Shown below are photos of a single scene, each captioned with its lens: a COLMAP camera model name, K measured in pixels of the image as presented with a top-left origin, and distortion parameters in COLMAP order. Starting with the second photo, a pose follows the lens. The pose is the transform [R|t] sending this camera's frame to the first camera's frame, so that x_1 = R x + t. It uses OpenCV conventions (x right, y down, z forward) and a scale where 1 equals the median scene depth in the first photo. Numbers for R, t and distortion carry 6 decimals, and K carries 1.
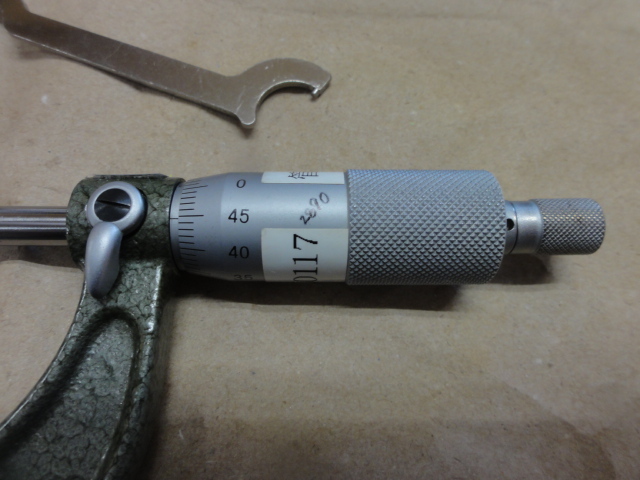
lens RADIAL K [[432.2, 0, 324.3], [0, 432.2, 239.0], [0, 0, 1]] dist [-0.025462, -0.002623]
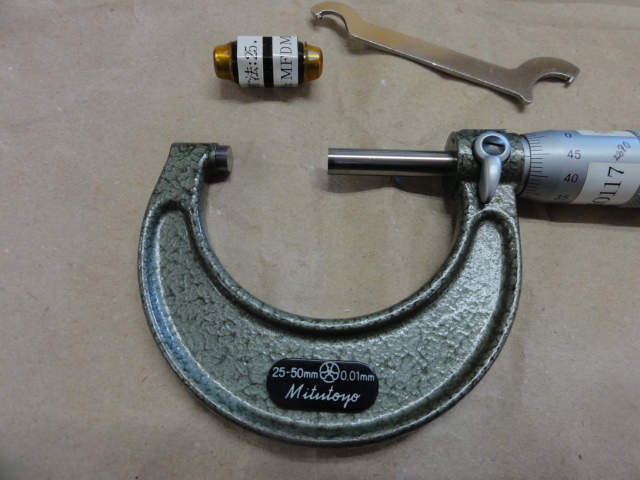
lens RADIAL K [[432.2, 0, 338.9], [0, 432.2, 233.6], [0, 0, 1]] dist [-0.025462, -0.002623]
pose [[0.998530, 0.024166, -0.048520, -0.825551], [-0.025050, 0.999530, -0.017695, 0.241714], [0.048070, 0.018885, 0.998665, -0.511340]]
